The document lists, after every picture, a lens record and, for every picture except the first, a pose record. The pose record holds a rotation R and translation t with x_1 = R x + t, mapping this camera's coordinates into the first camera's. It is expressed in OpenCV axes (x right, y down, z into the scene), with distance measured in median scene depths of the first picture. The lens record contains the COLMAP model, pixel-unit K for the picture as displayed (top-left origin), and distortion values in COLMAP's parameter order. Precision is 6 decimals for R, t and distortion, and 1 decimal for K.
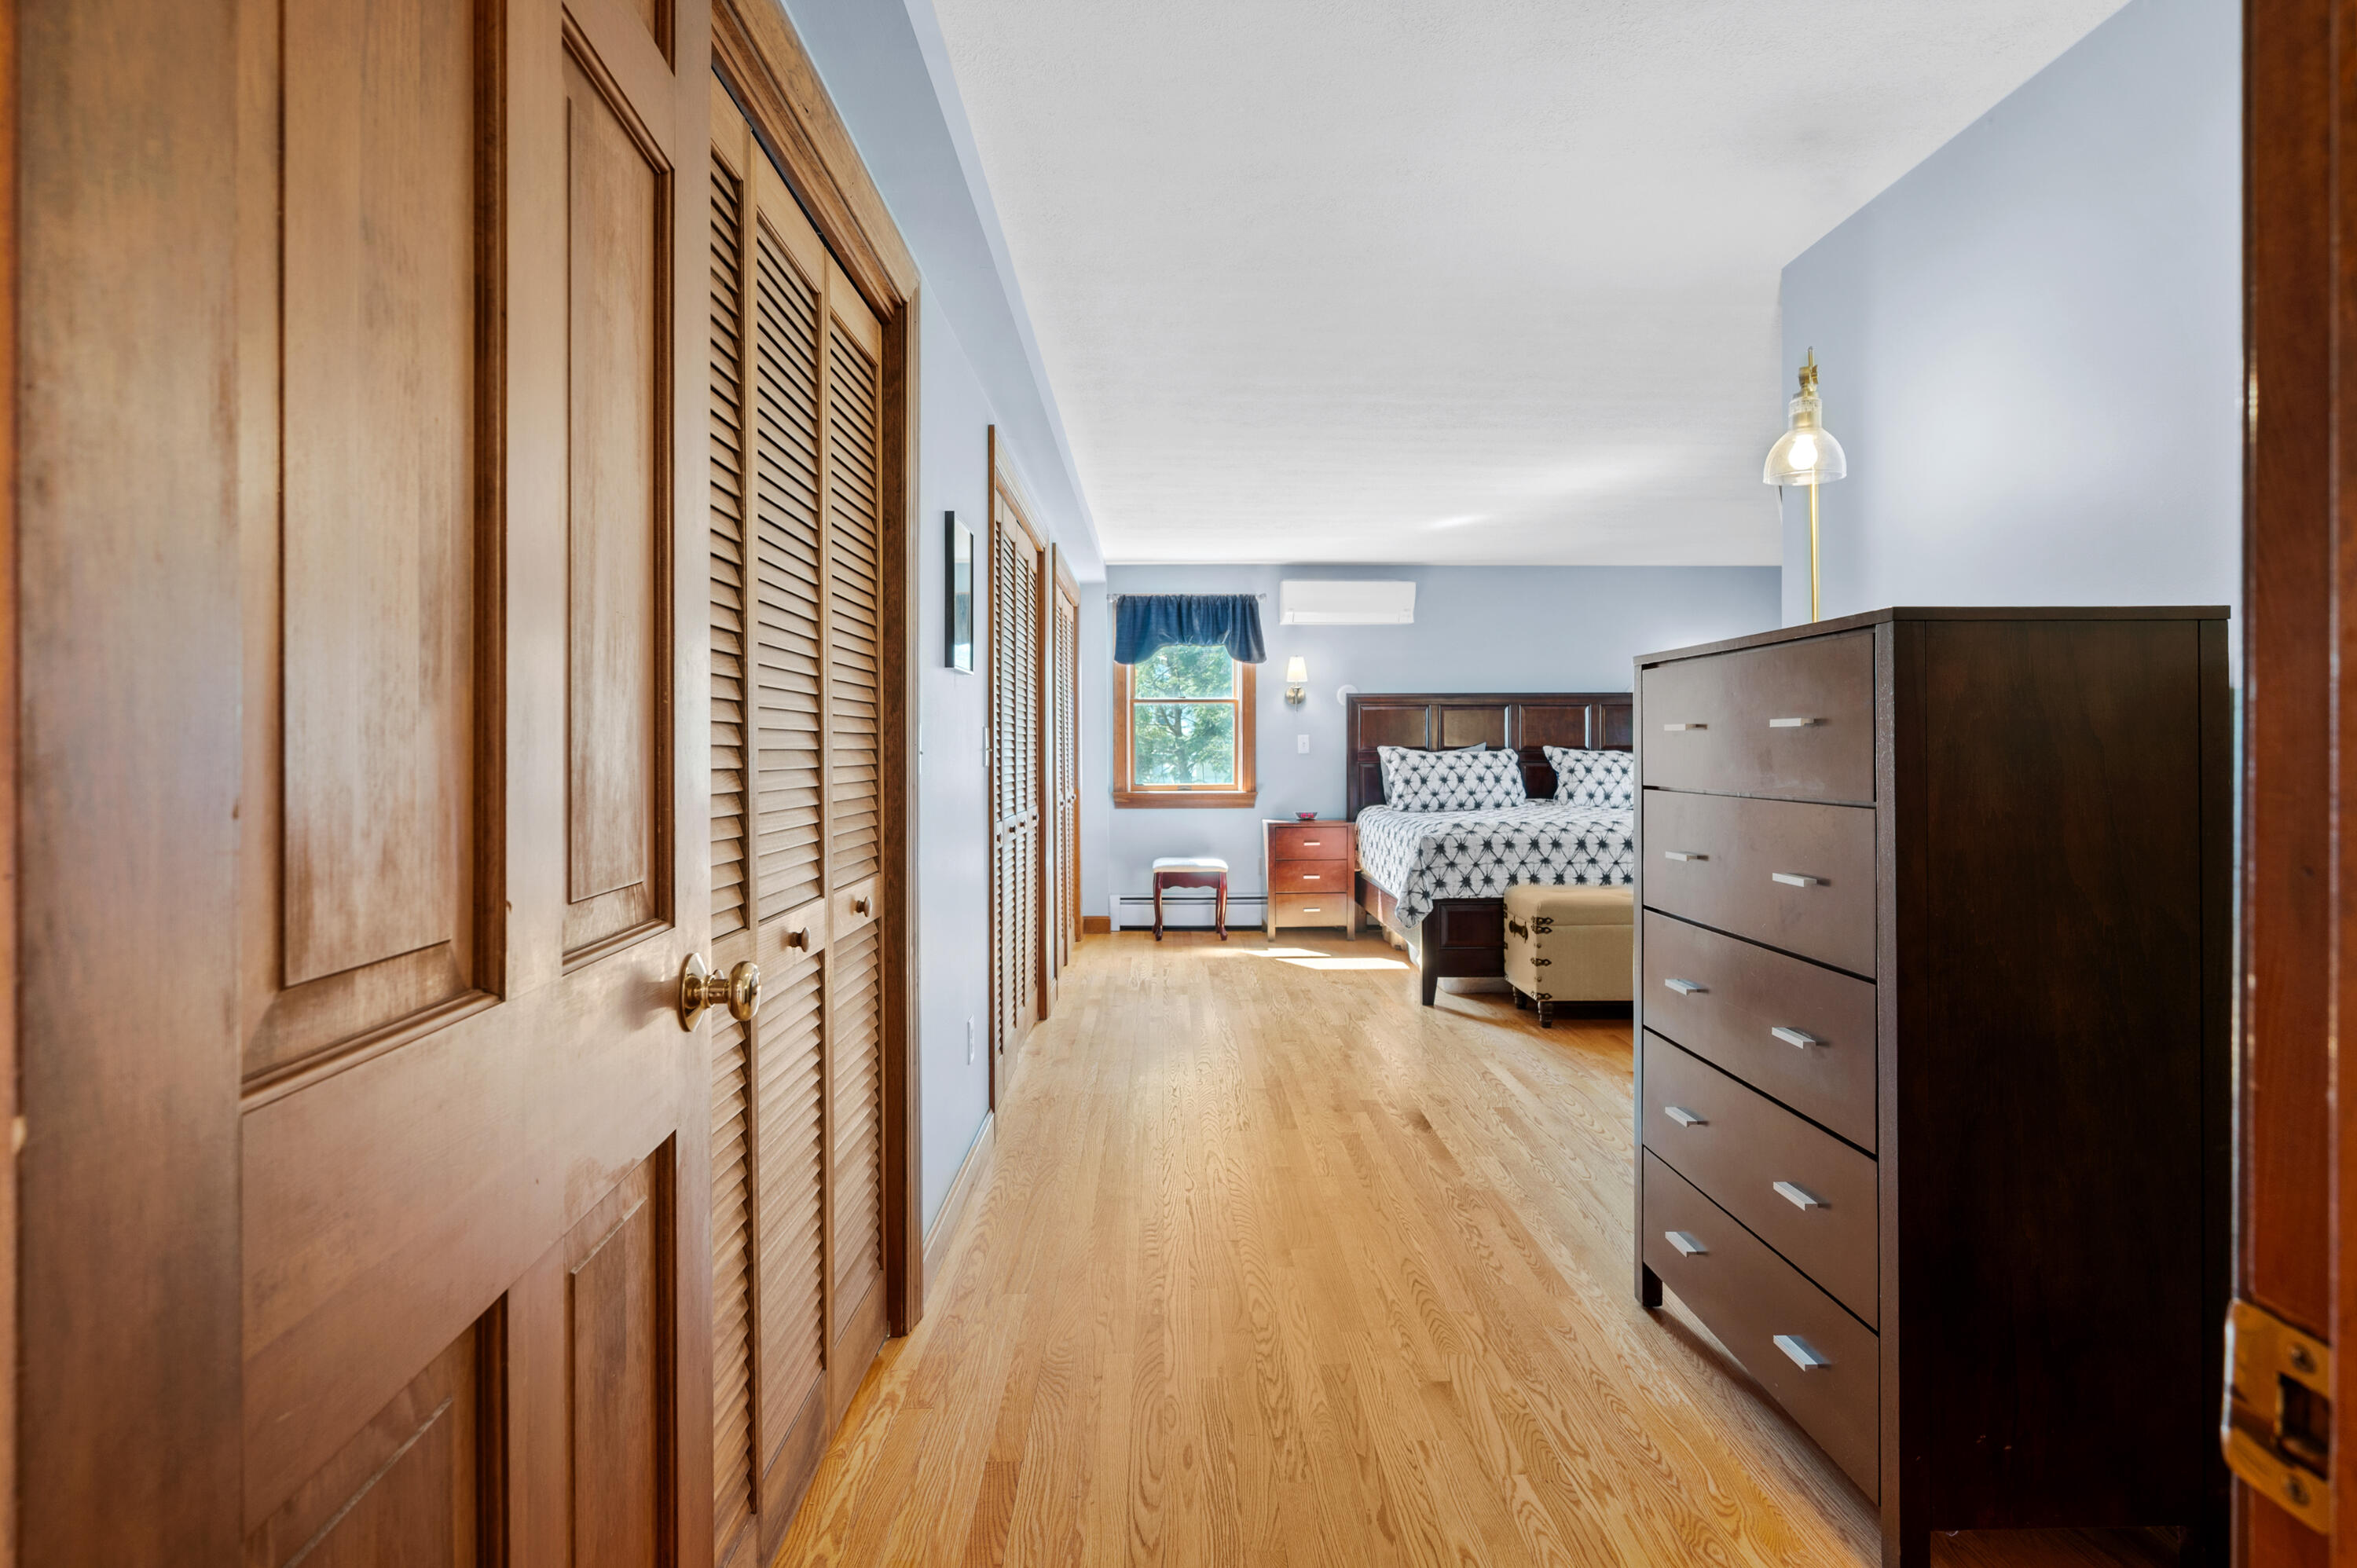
lens RADIAL K [[1221.7, 0, 1177.3], [0, 1221.7, 771.0], [0, 0, 1]] dist [-0.013712, -0.003285]
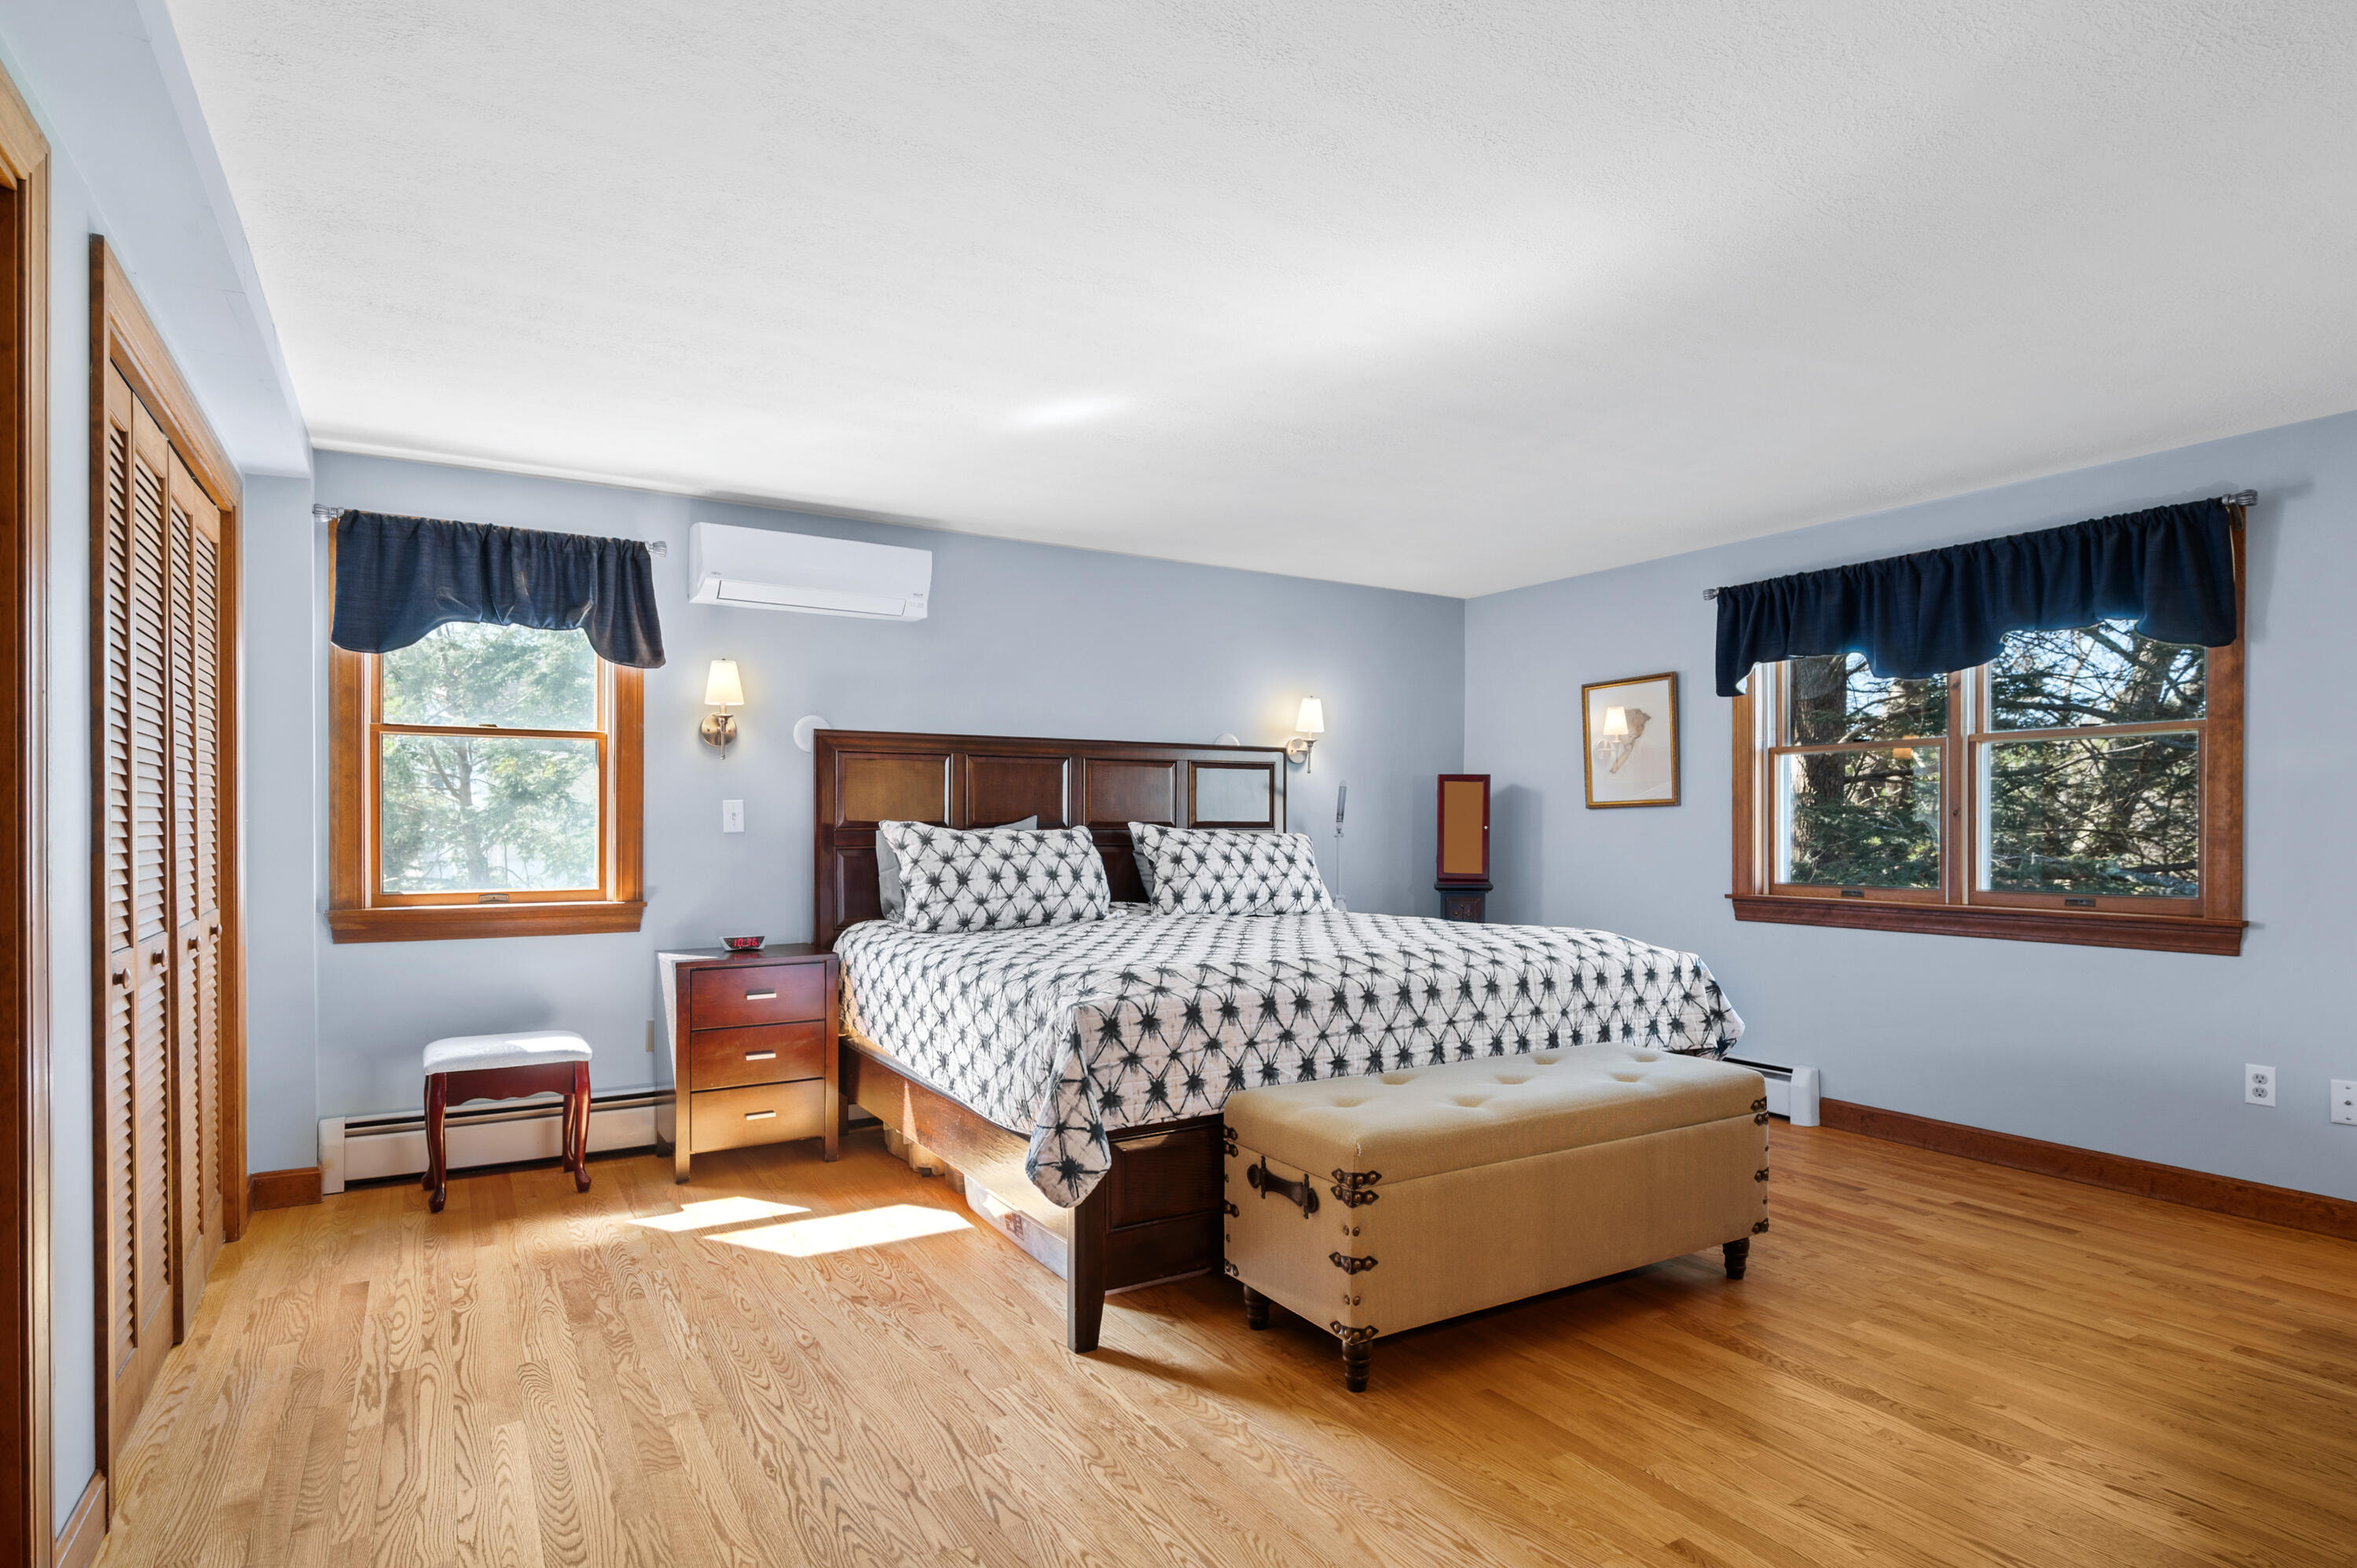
lens RADIAL K [[1221.7, 0, 1205.3], [0, 1221.7, 834.8], [0, 0, 1]] dist [-0.013712, -0.003285]
pose [[0.852258, 0.001887, 0.523118, -0.007433], [0.003159, 0.999957, -0.008755, -0.007829], [-0.523111, 0.009114, 0.852216, 0.426142]]
